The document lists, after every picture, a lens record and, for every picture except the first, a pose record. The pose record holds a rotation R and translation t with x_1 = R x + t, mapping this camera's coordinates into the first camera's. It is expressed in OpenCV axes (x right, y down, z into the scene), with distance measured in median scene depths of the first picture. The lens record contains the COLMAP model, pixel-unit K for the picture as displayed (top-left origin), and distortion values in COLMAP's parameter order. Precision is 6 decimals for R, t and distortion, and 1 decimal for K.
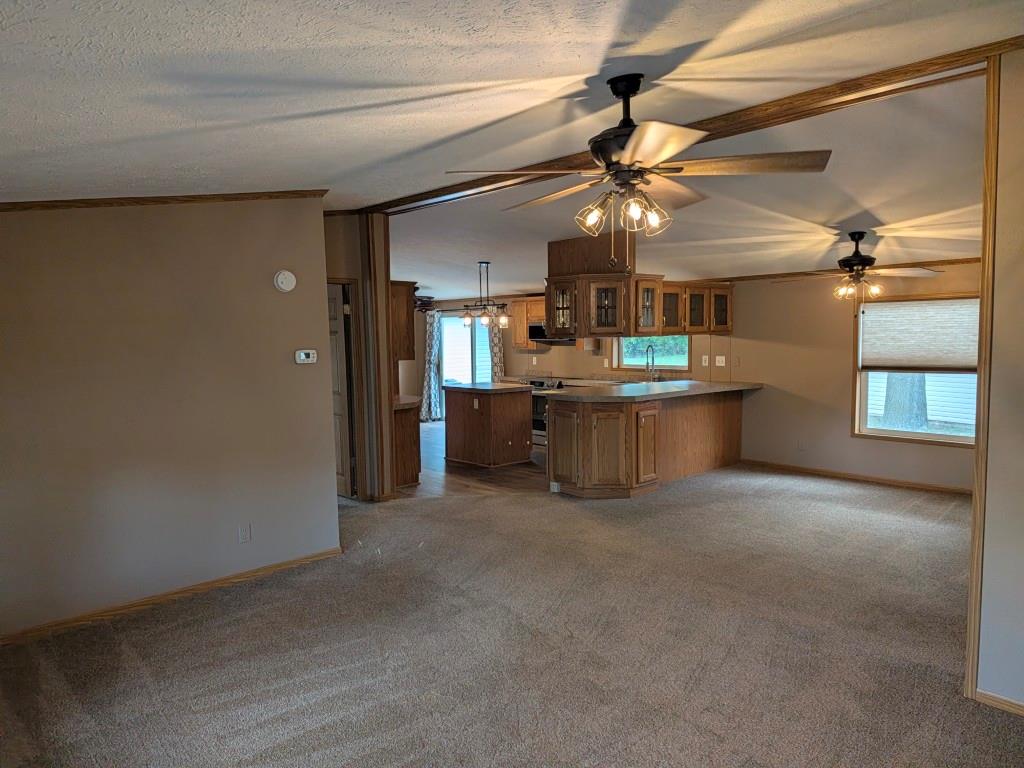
lens RADIAL K [[683.2, 0, 506.5], [0, 683.2, 382.2], [0, 0, 1]] dist [0.038889, -0.042296]
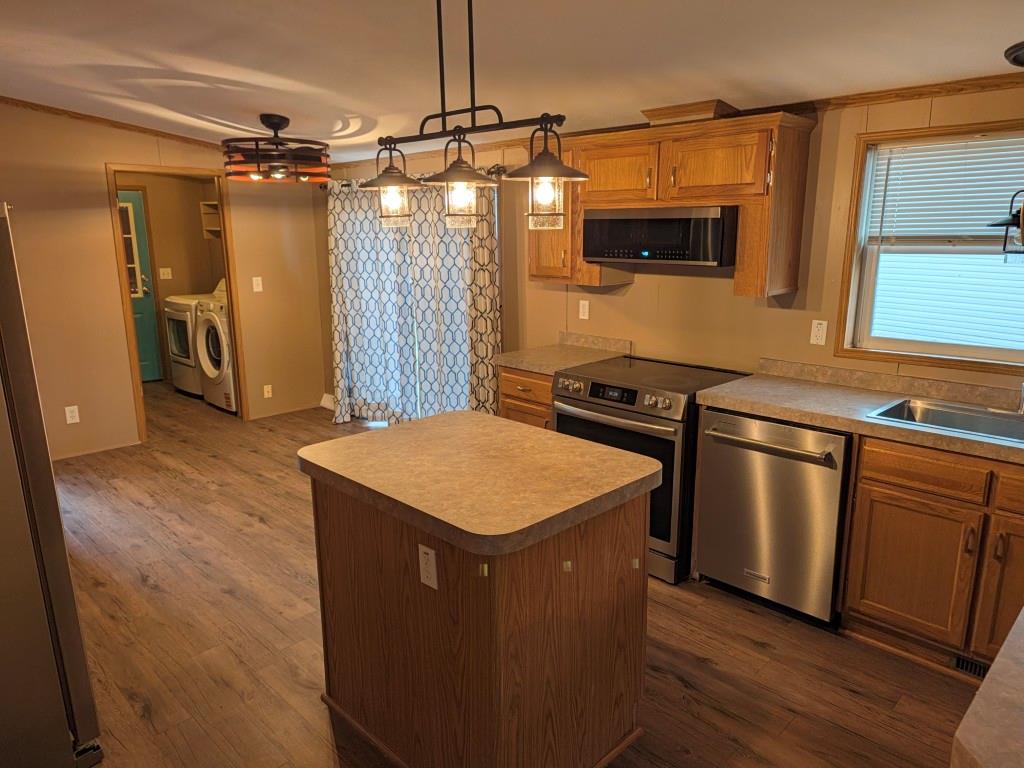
lens RADIAL K [[683.2, 0, 512.0], [0, 683.2, 380.7], [0, 0, 1]] dist [0.038889, -0.042296]
pose [[0.998151, -0.007551, 0.060320, -0.025619], [-0.001786, 0.988184, 0.153264, -0.056448], [-0.060764, -0.153088, 0.986343, 0.671263]]
